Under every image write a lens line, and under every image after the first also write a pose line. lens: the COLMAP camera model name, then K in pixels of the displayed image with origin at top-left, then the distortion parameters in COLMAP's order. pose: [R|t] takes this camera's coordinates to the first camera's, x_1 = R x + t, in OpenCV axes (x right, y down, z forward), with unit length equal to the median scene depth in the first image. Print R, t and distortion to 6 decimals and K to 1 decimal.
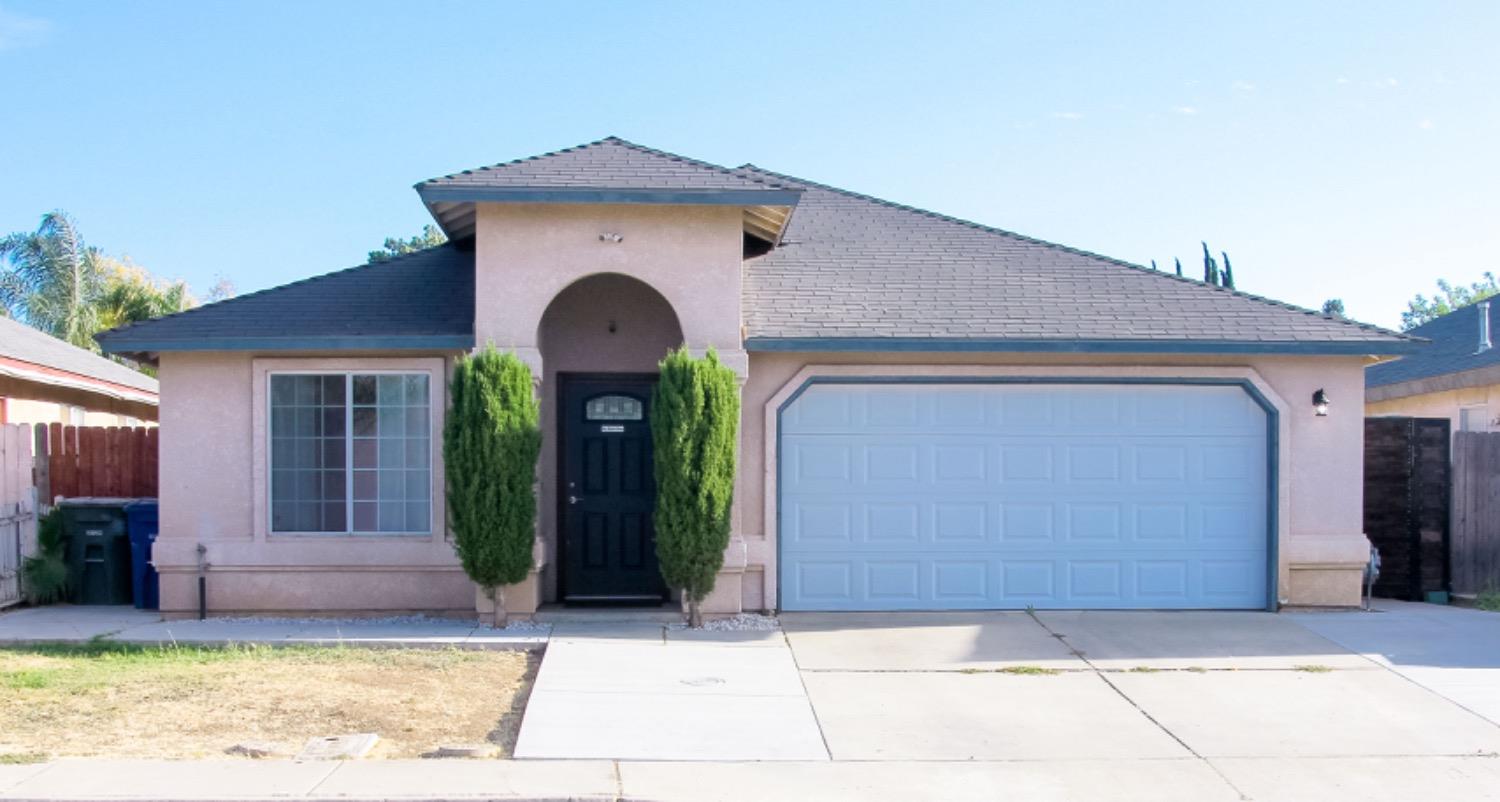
lens RADIAL K [[1944.7, 0, 750.0], [0, 1944.7, 401.0], [0, 0, 1]] dist [0.021349, 0.003289]
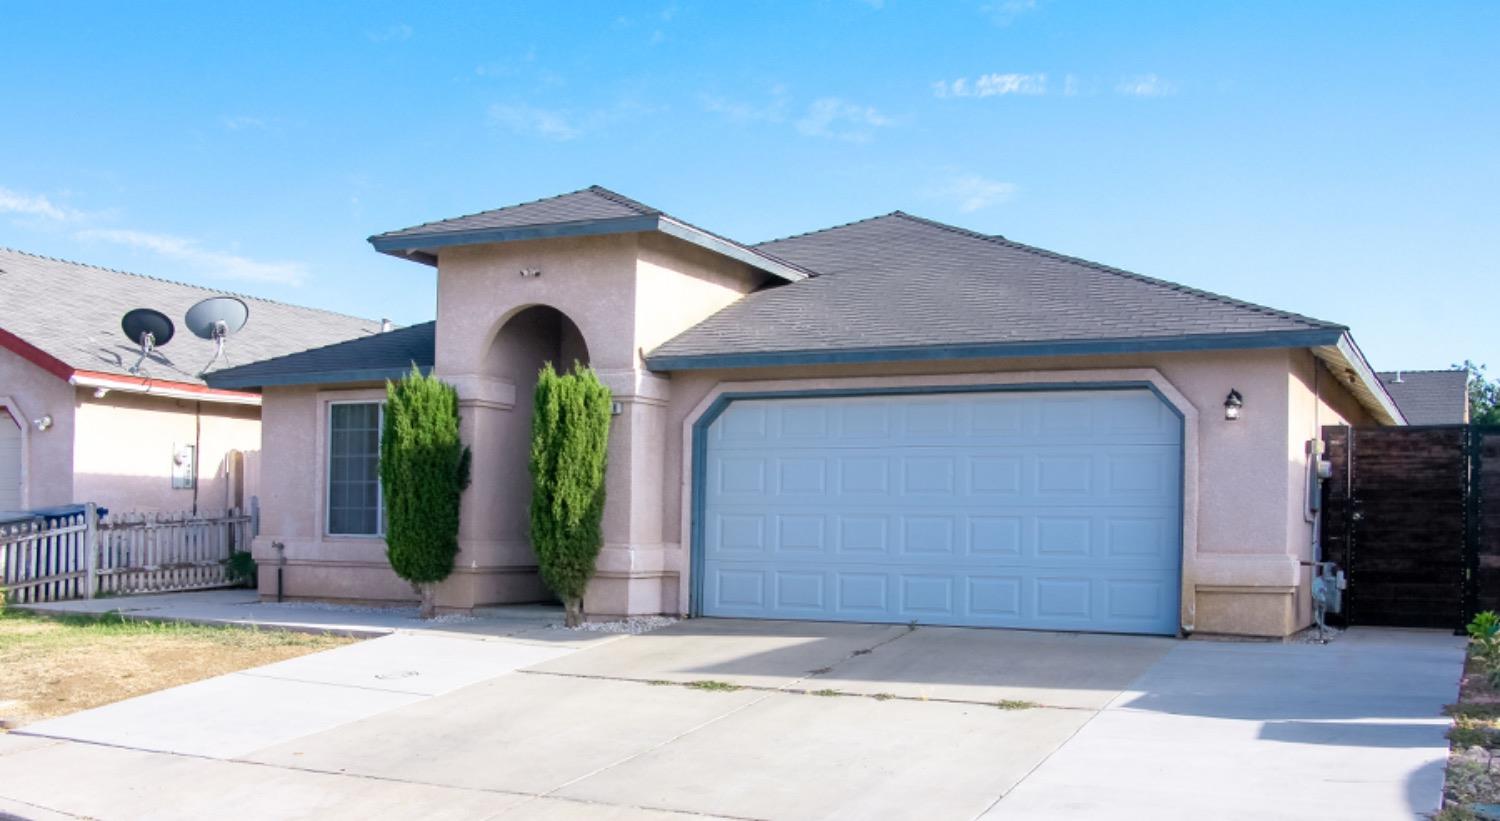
lens RADIAL K [[1466.7, 0, 750.0], [0, 1466.7, 410.5], [0, 0, 1]] dist [-0.012393, -0.001094]
pose [[0.880918, -0.025107, -0.472602, 0.431538], [0.011679, 0.999441, -0.031326, 0.022541], [0.473124, 0.022076, 0.880719, 0.319543]]
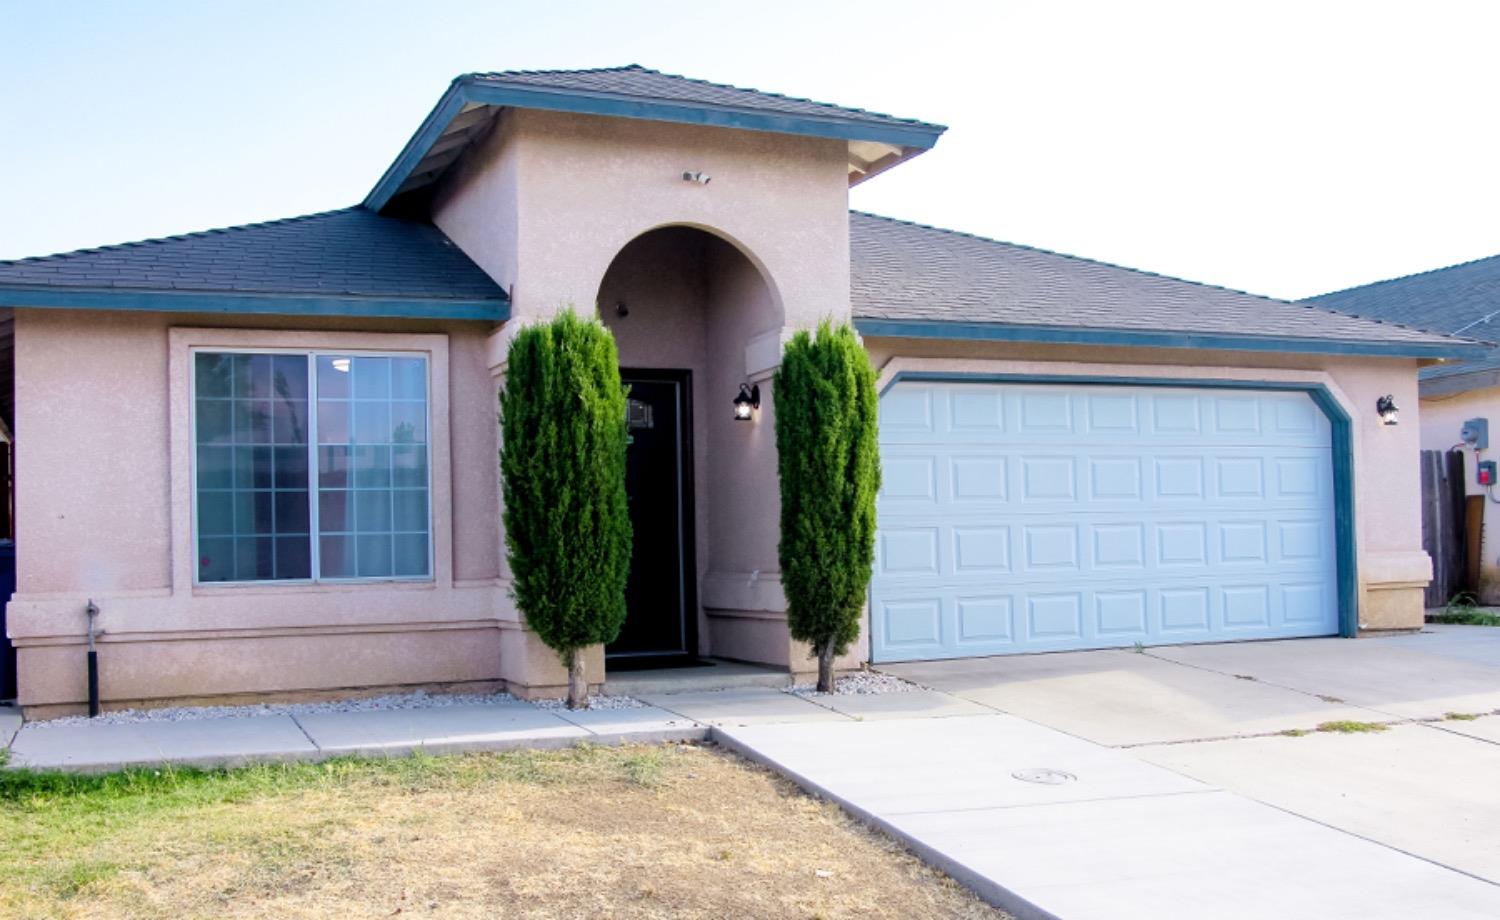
lens RADIAL K [[1503.8, 0, 755.1], [0, 1503.8, 428.7], [0, 0, 1]] dist [-0.009409, 0.001133]
pose [[0.939923, 0.006256, 0.341328, -0.246673], [0.003717, 0.999585, -0.028558, 0.030107], [-0.341365, 0.028111, 0.939510, 0.444963]]
